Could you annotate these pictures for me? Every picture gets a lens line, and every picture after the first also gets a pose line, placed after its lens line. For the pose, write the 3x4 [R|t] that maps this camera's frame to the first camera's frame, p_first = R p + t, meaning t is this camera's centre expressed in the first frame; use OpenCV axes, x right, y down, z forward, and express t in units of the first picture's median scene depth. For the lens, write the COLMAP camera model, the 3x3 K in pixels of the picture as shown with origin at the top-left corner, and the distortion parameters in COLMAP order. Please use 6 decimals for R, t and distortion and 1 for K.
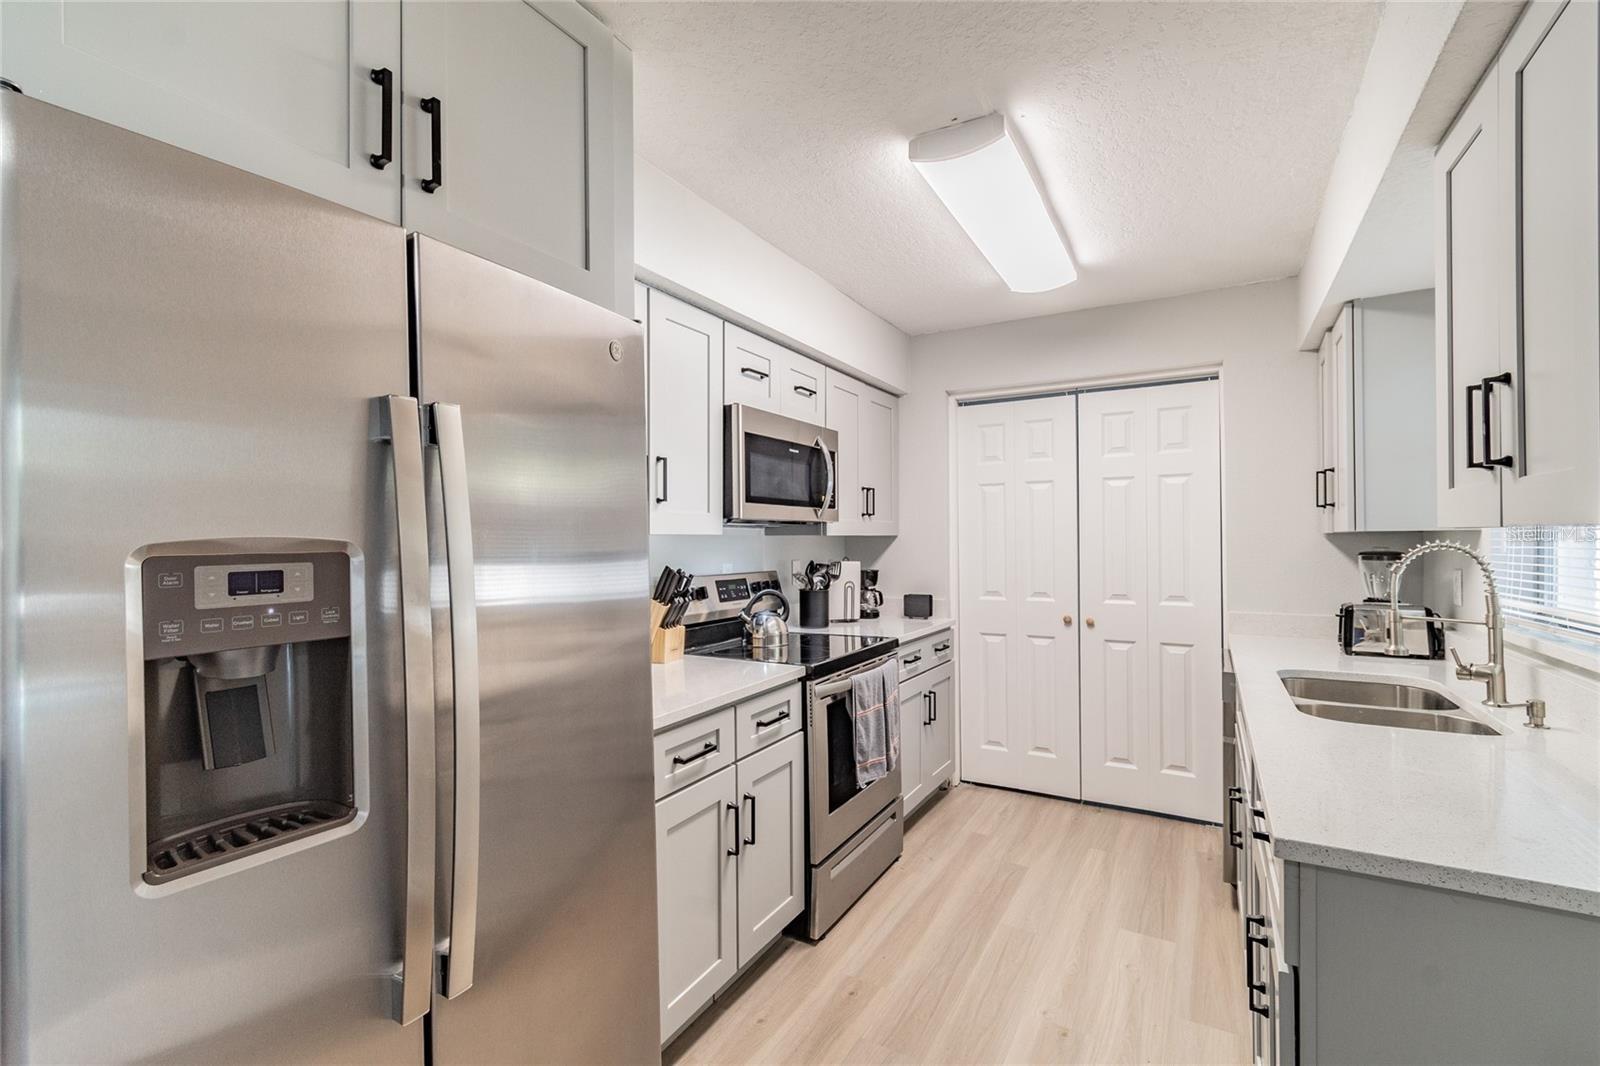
lens RADIAL K [[706.9, 0, 796.8], [0, 706.9, 535.7], [0, 0, 1]] dist [0.001009, -0.001368]
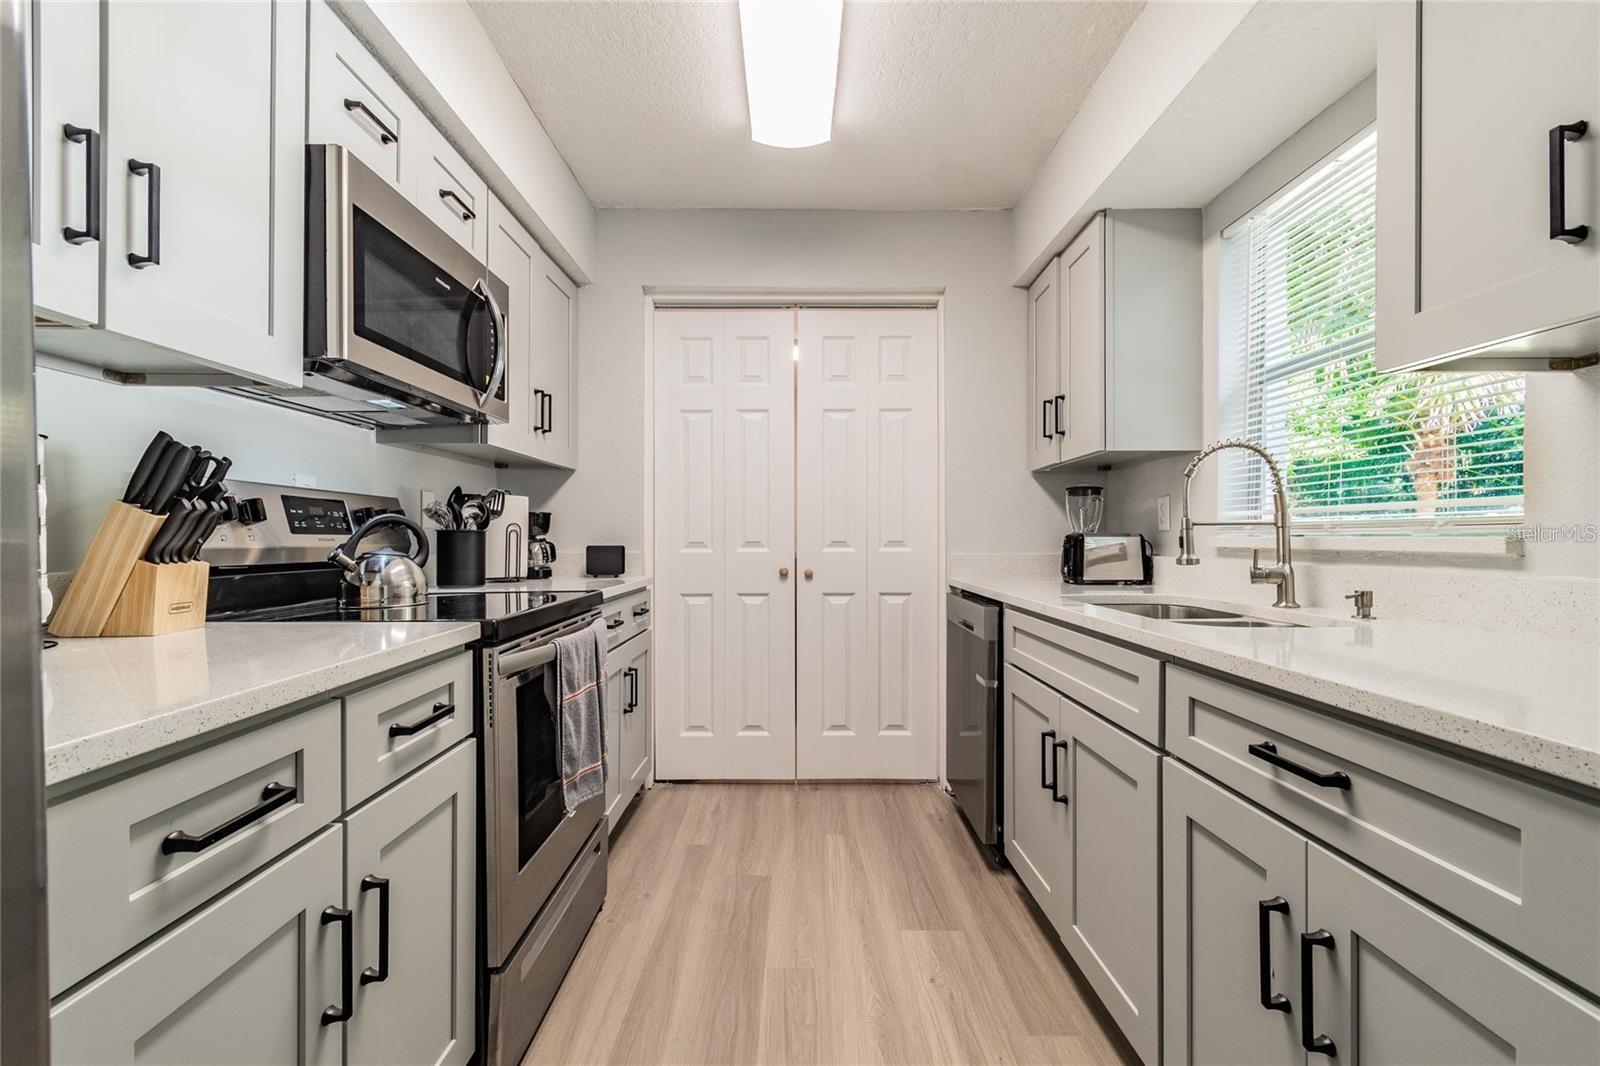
lens RADIAL K [[706.9, 0, 796.8], [0, 706.9, 535.7], [0, 0, 1]] dist [0.001009, -0.001368]
pose [[0.863422, 0.007479, 0.504427, -0.045413], [-0.008708, 0.999962, 0.000078, 0.092568], [-0.504407, -0.004460, 0.863454, 0.313542]]
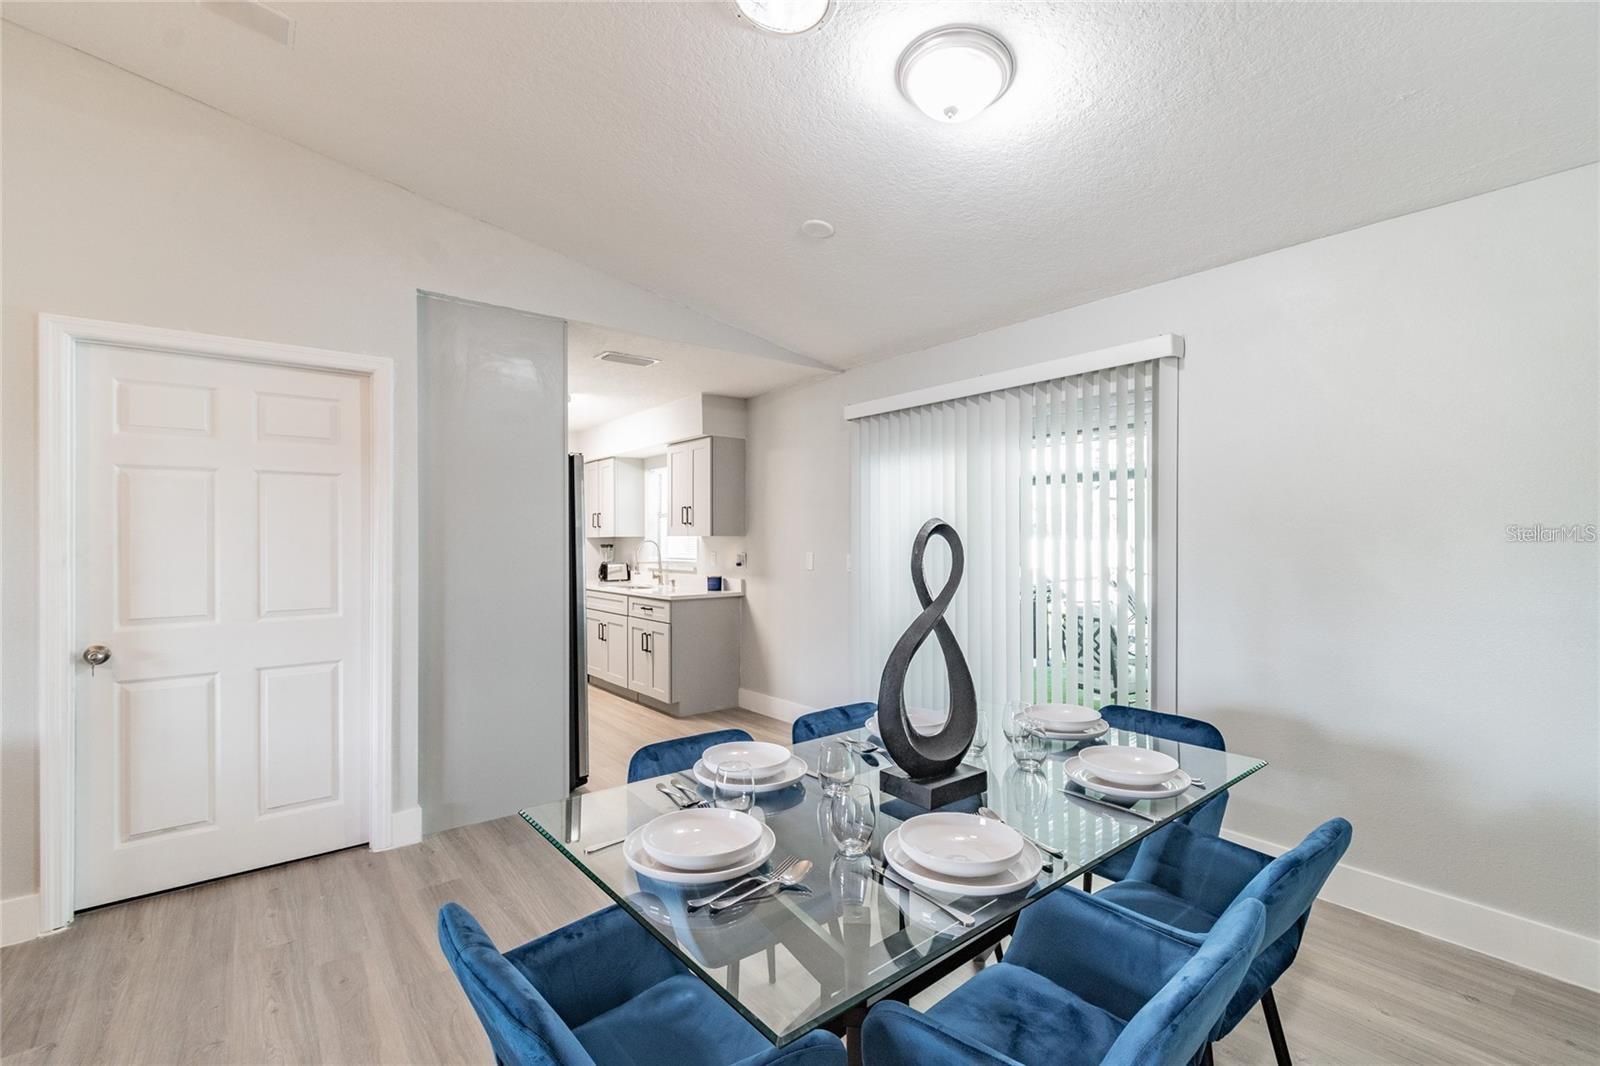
lens RADIAL K [[706.9, 0, 796.8], [0, 706.9, 535.7], [0, 0, 1]] dist [0.001009, -0.001368]
pose [[0.361791, 0.009821, 0.932208, -1.340591], [-0.003508, 0.999952, -0.009173, 0.011767], [-0.932253, 0.000049, 0.361808, -0.605210]]
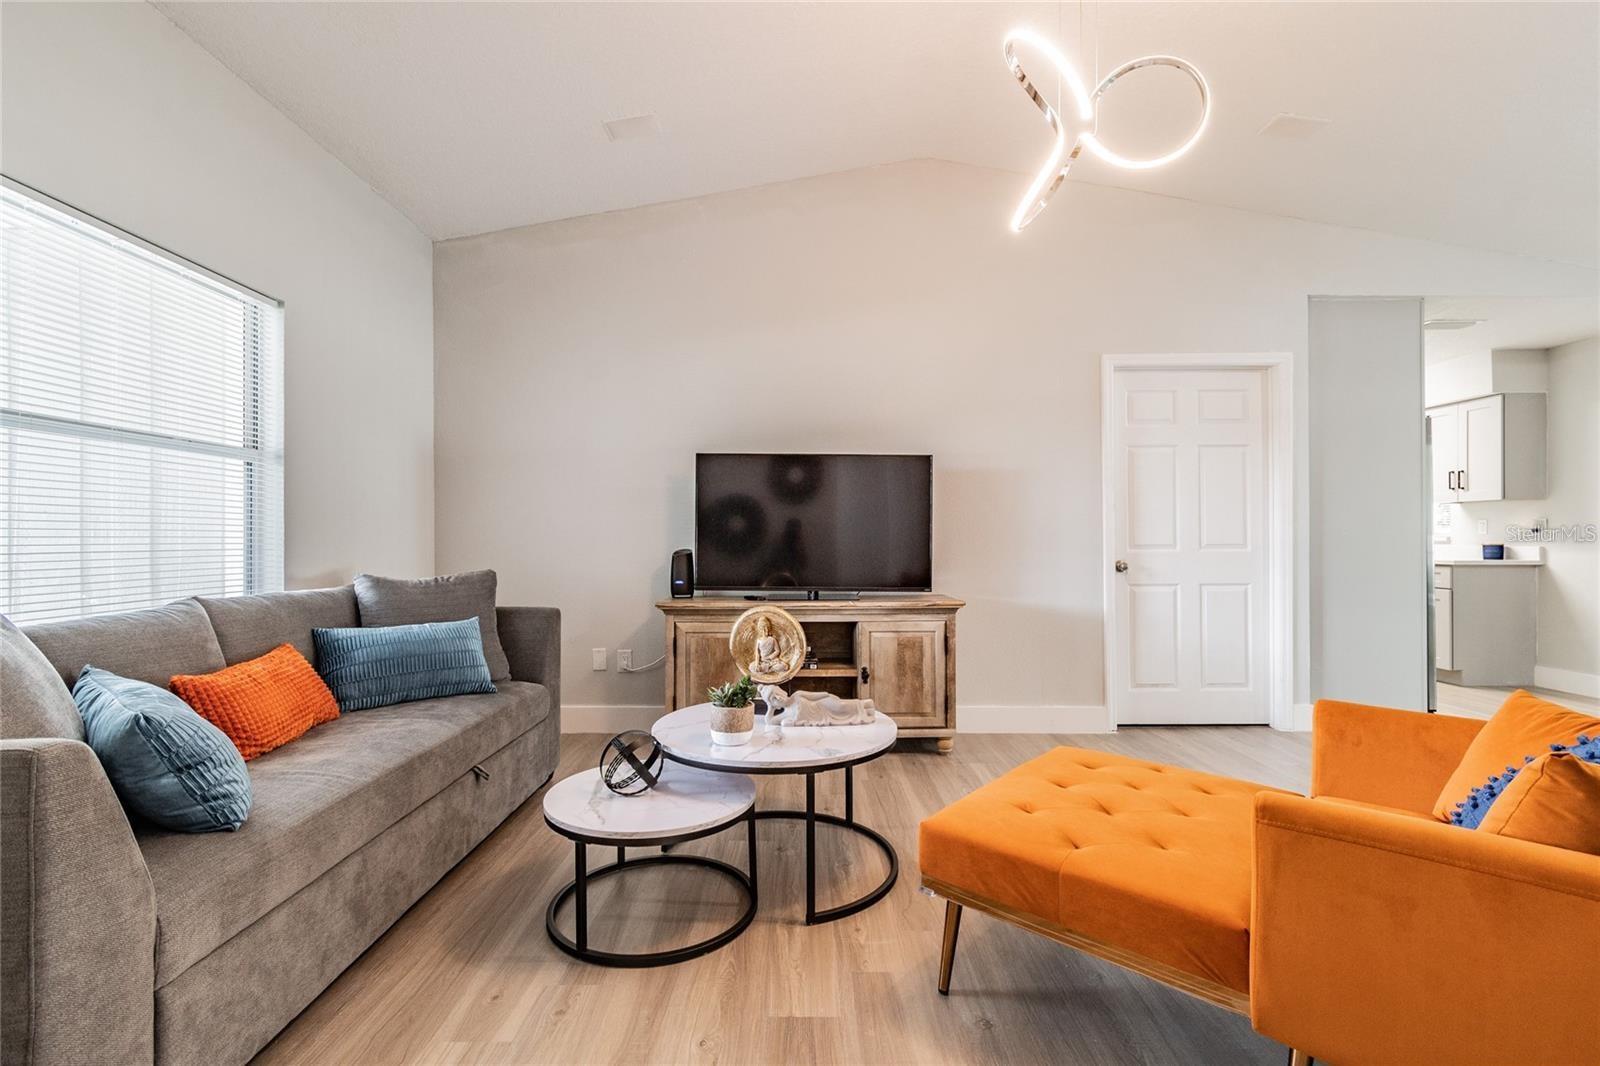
lens RADIAL K [[712.6, 0, 798.9], [0, 712.6, 535.7], [0, 0, 1]] dist [-0.000502, -0.000481]
pose [[0.862862, 0.007967, 0.505377, -2.104565], [-0.006945, 0.999968, -0.003906, 0.106740], [-0.505392, -0.000139, 0.862890, -0.361712]]
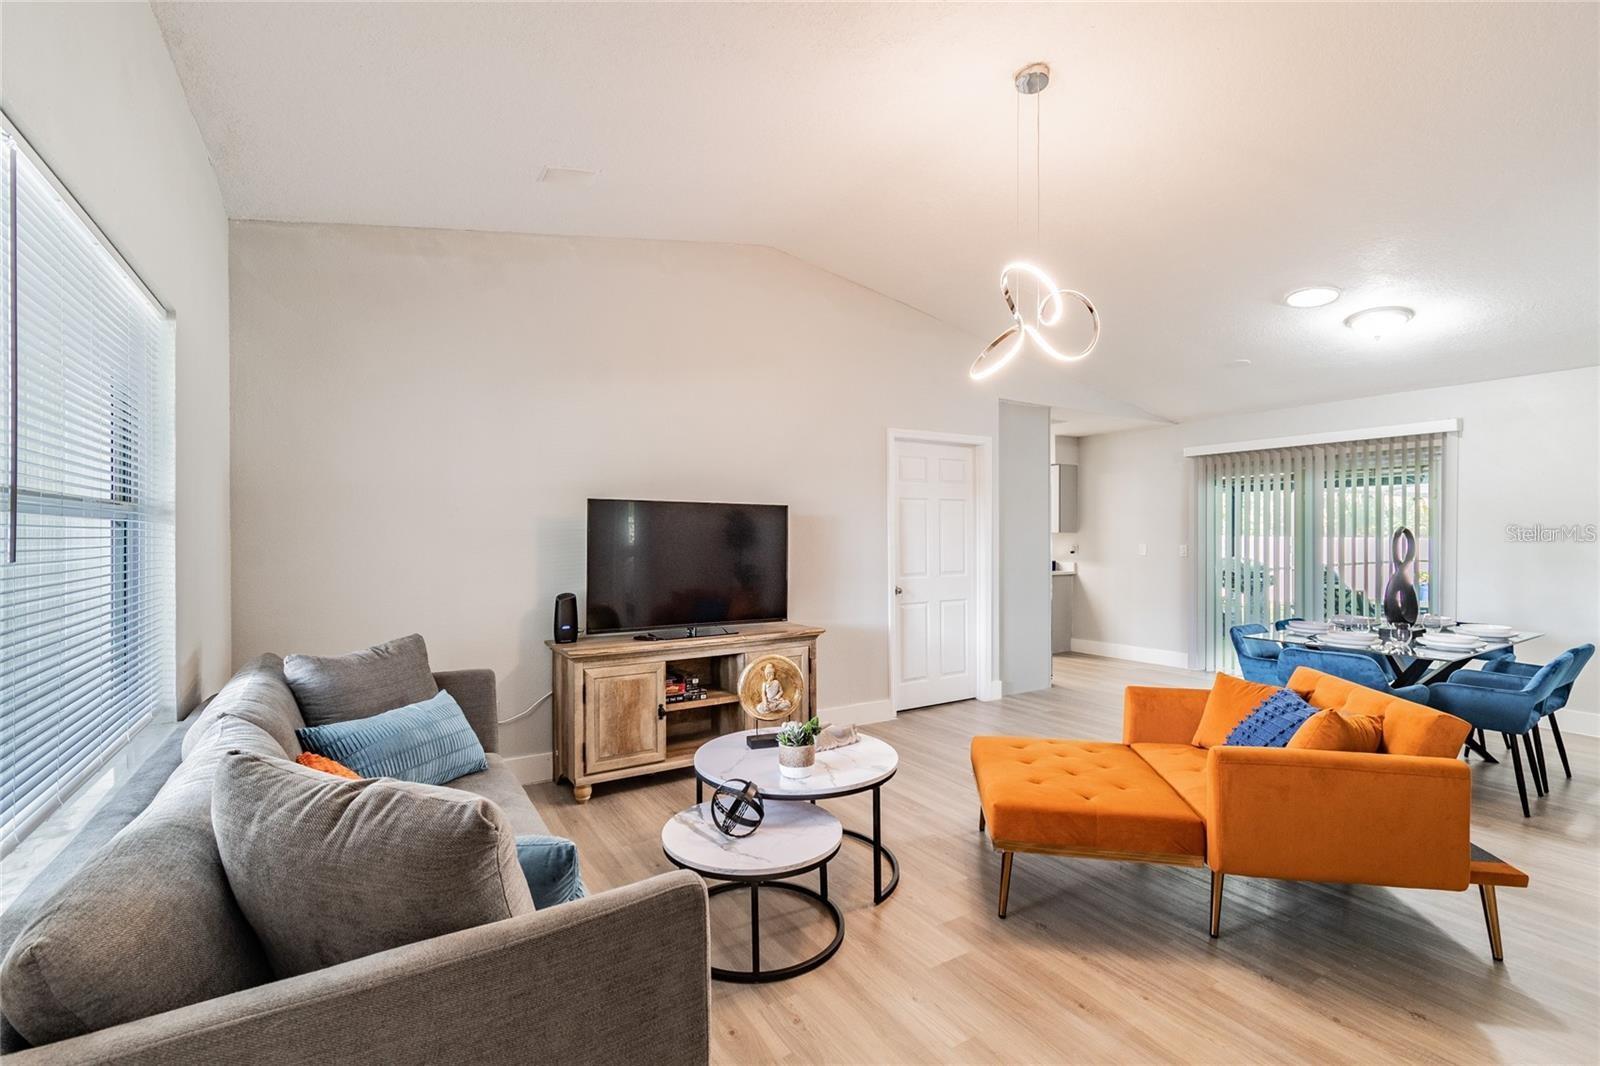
lens RADIAL K [[705.8, 0, 796.4], [0, 705.8, 536.0], [0, 0, 1]] dist [-0.000416, -0.000420]
pose [[0.466877, 0.004980, 0.884308, -2.581219], [-0.005606, 0.999981, -0.002672, 0.021800], [-0.884305, -0.003710, 0.466896, -0.088007]]
